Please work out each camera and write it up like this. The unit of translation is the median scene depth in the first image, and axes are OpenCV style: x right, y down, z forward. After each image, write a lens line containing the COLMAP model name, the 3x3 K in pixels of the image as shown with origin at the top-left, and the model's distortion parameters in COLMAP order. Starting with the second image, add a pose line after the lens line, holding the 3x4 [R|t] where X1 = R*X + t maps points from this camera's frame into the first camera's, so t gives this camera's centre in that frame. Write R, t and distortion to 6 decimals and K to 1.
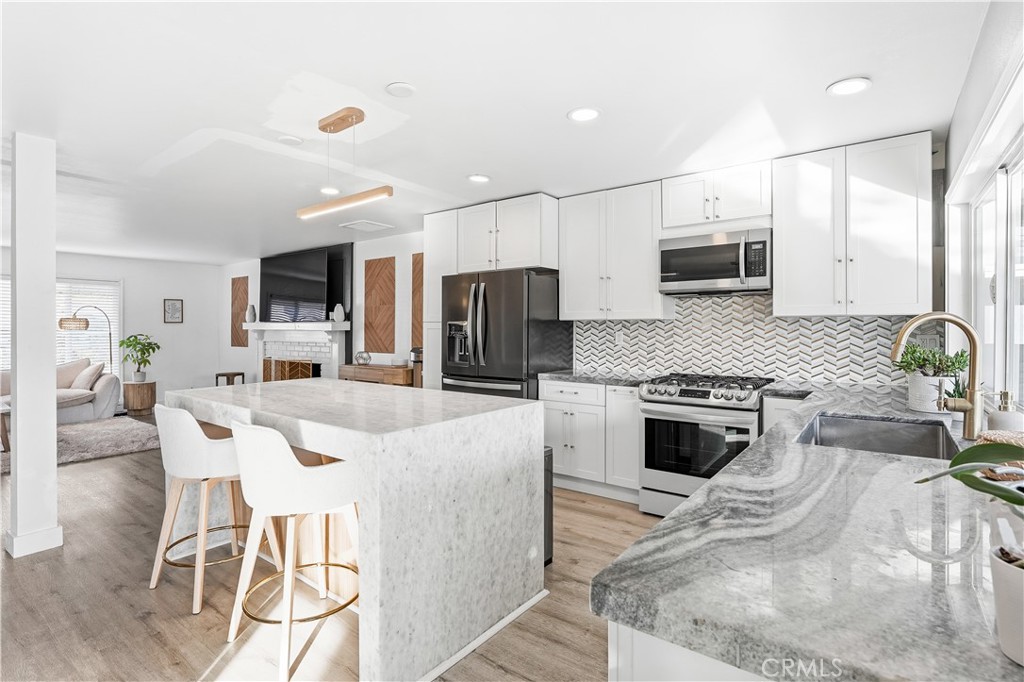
lens RADIAL K [[493.5, 0, 512.3], [0, 493.5, 329.1], [0, 0, 1]] dist [-0.001401, -0.000317]
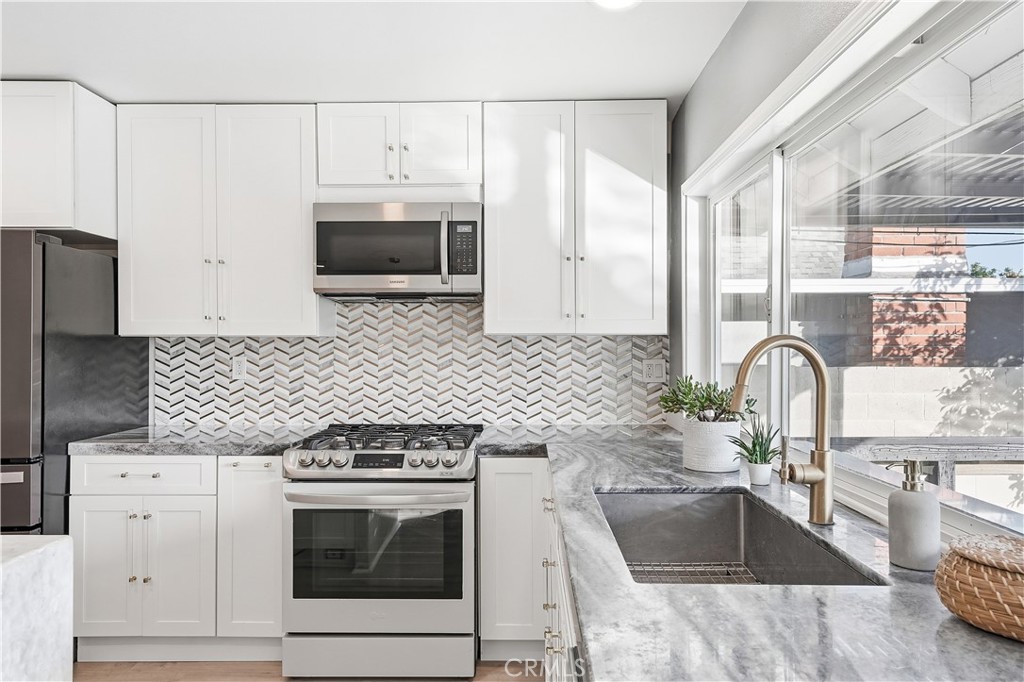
lens RADIAL K [[667.4, 0, 513.1], [0, 667.4, 345.5], [0, 0, 1]] dist [0.019569, 0.002303]
pose [[0.811331, -0.000940, 0.584586, 0.021827], [0.001569, 0.999999, -0.000570, -0.008929], [-0.584584, 0.001380, 0.811332, 0.214389]]
